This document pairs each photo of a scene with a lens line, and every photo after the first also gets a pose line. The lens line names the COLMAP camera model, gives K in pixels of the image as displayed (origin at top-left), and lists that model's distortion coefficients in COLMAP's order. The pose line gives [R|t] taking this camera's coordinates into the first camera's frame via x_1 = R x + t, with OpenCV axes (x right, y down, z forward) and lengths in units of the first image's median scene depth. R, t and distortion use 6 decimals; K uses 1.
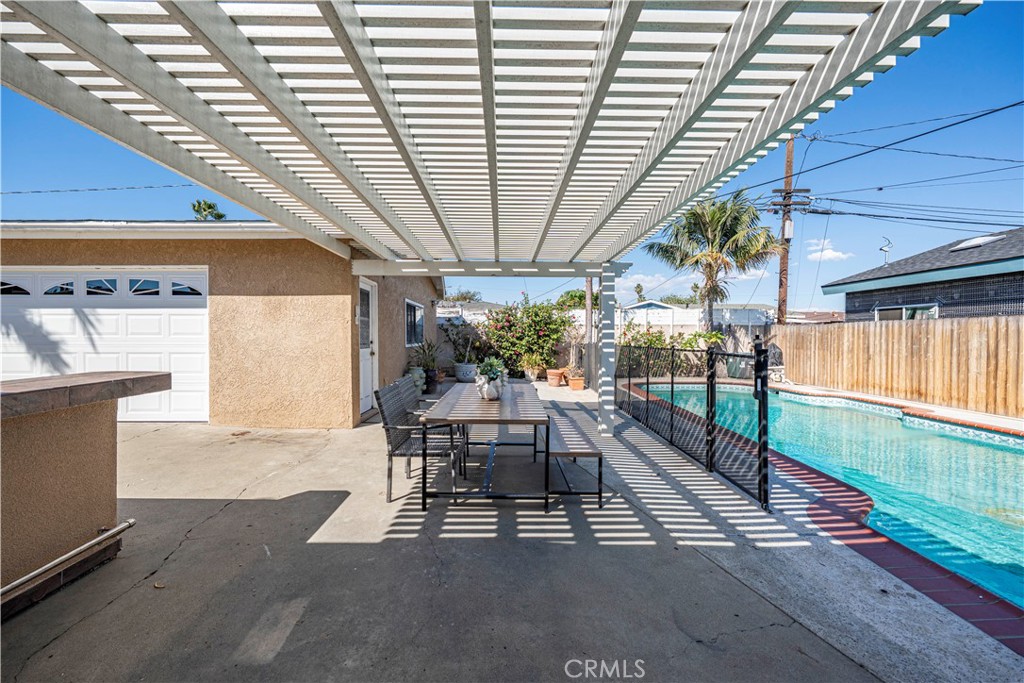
lens RADIAL K [[375.3, 0, 508.2], [0, 375.3, 338.9], [0, 0, 1]] dist [0.000104, 0.000298]
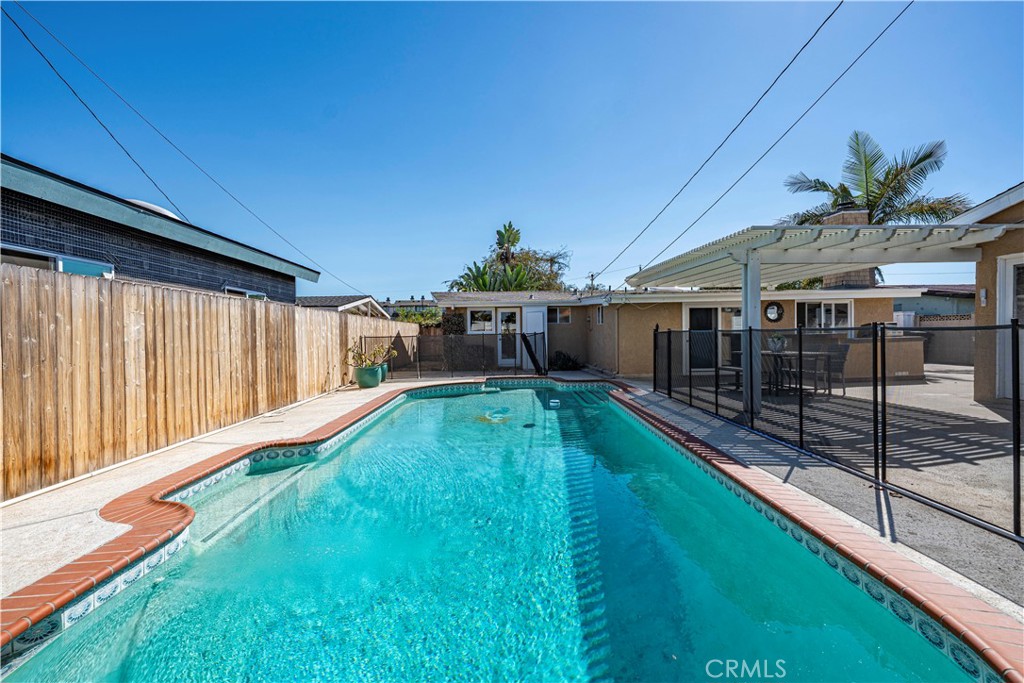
lens RADIAL K [[471.0, 0, 507.4], [0, 471.0, 340.1], [0, 0, 1]] dist [0.019050, 0.000025]
pose [[-0.999894, 0.007484, -0.012487, 1.010306], [0.007277, 0.999836, 0.016566, 0.023266], [0.012609, 0.016474, -0.999785, 2.421330]]
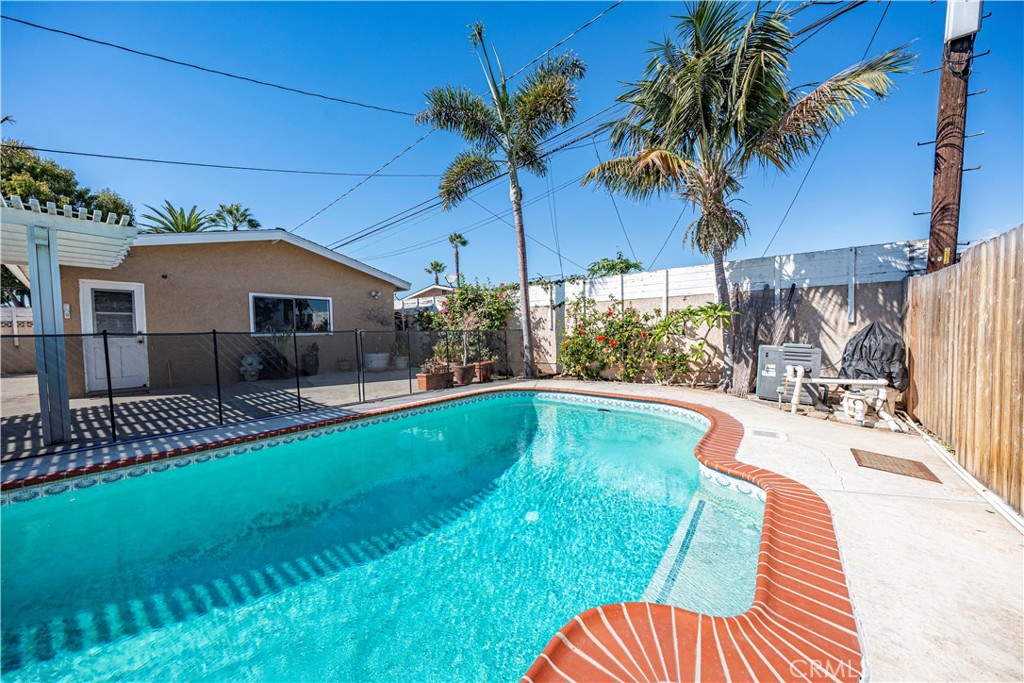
lens RADIAL K [[343.4, 0, 504.2], [0, 343.4, 341.9], [0, 0, 1]] dist [-0.001870, -0.000032]
pose [[0.764369, 0.005459, -0.644756, 1.550749], [0.017488, 0.999421, 0.029195, 0.035100], [0.644542, -0.033592, 0.763831, 1.111935]]
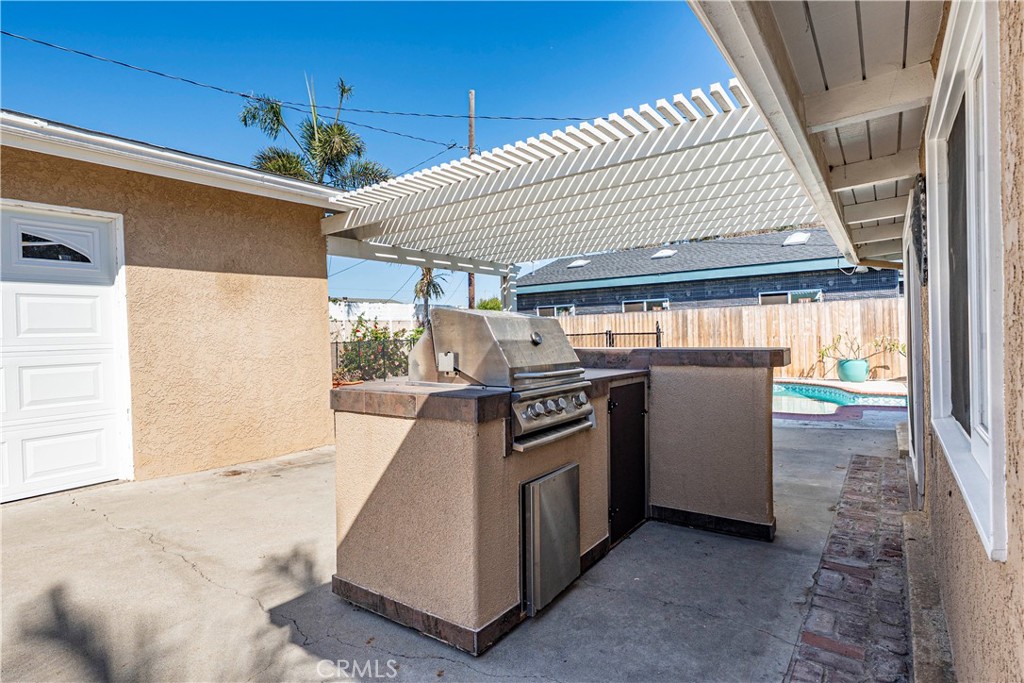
lens RADIAL K [[522.7, 0, 505.5], [0, 522.7, 336.0], [0, 0, 1]] dist [0.003341, 0.000440]
pose [[0.600408, -0.024683, 0.799313, -1.101264], [0.036146, 0.999340, 0.003709, 0.015865], [-0.798877, 0.026665, 0.600904, 0.020400]]
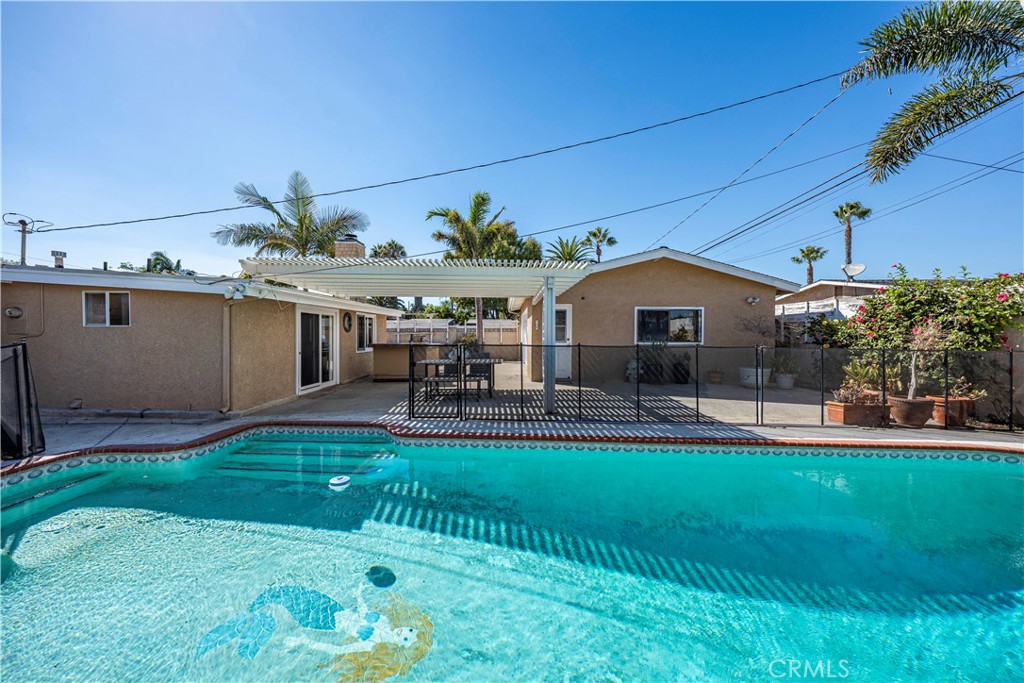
lens RADIAL K [[355.3, 0, 512.0], [0, 355.3, 341.5], [0, 0, 1]] dist [-0.000153, 0.000092]
pose [[-0.004030, 0.014998, -0.999879, 1.536776], [-0.009315, 0.999844, 0.015035, -0.003199], [0.999948, 0.009375, -0.003890, 0.915366]]
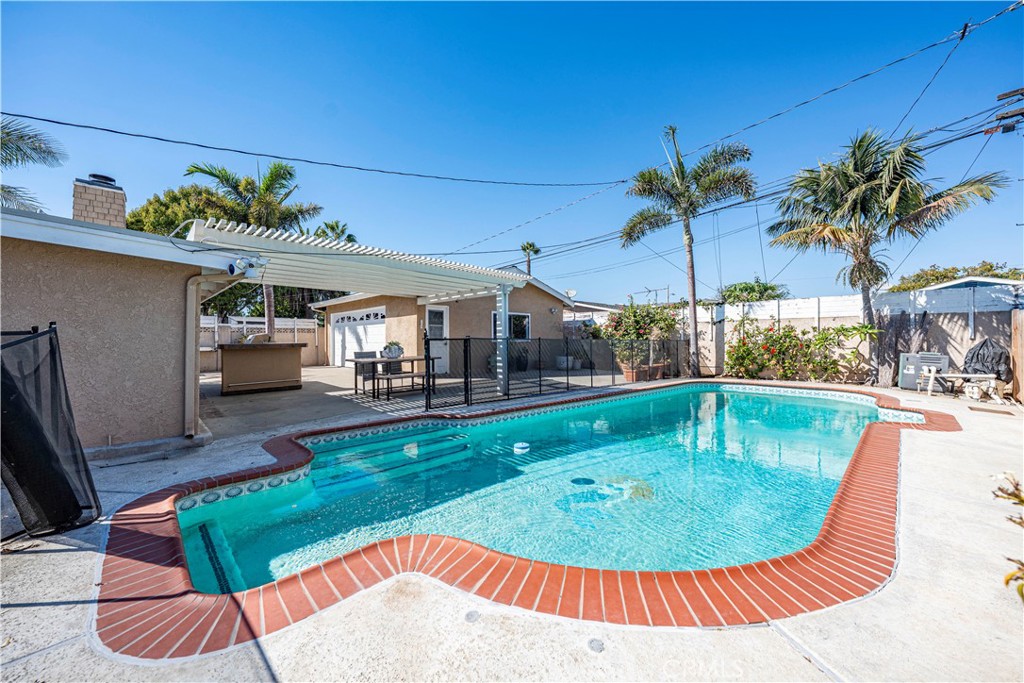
lens RADIAL K [[375.3, 0, 508.2], [0, 375.3, 338.9], [0, 0, 1]] dist [0.000104, 0.000298]
pose [[0.683399, -0.007601, -0.730006, 1.496132], [0.001427, 0.999958, -0.009075, 0.038904], [0.730044, 0.005160, 0.683381, -0.070558]]
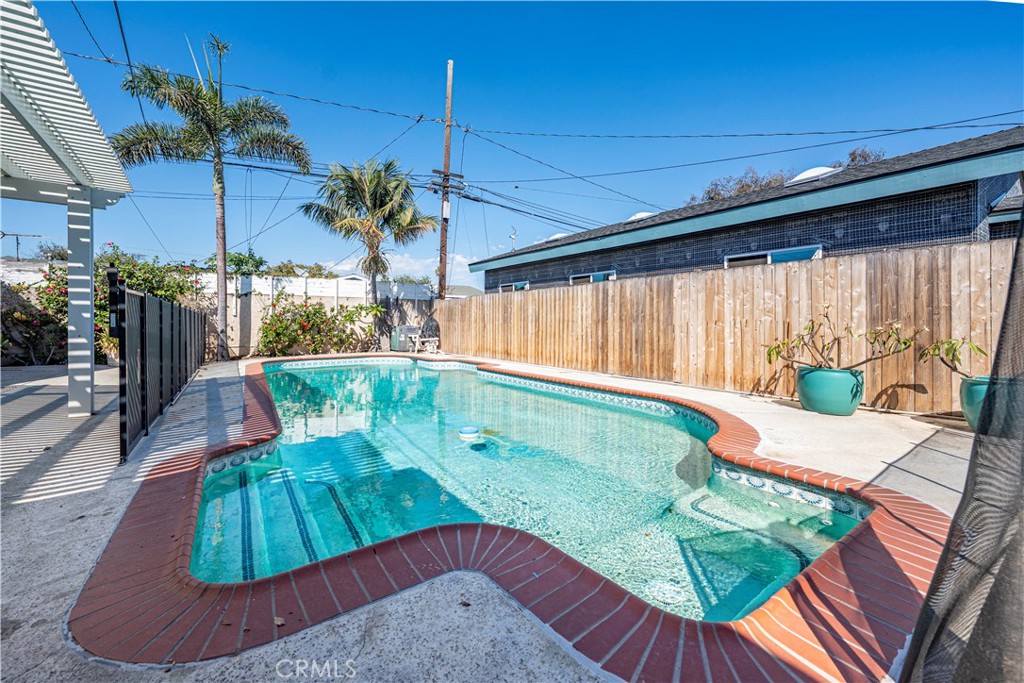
lens RADIAL K [[421.7, 0, 499.0], [0, 421.7, 323.5], [0, 0, 1]] dist [-0.001262, 0.000005]
pose [[0.829728, -0.004175, 0.558153, 0.506157], [0.005251, 0.999986, -0.000326, 0.079405], [-0.558144, 0.003202, 0.829738, -0.182480]]
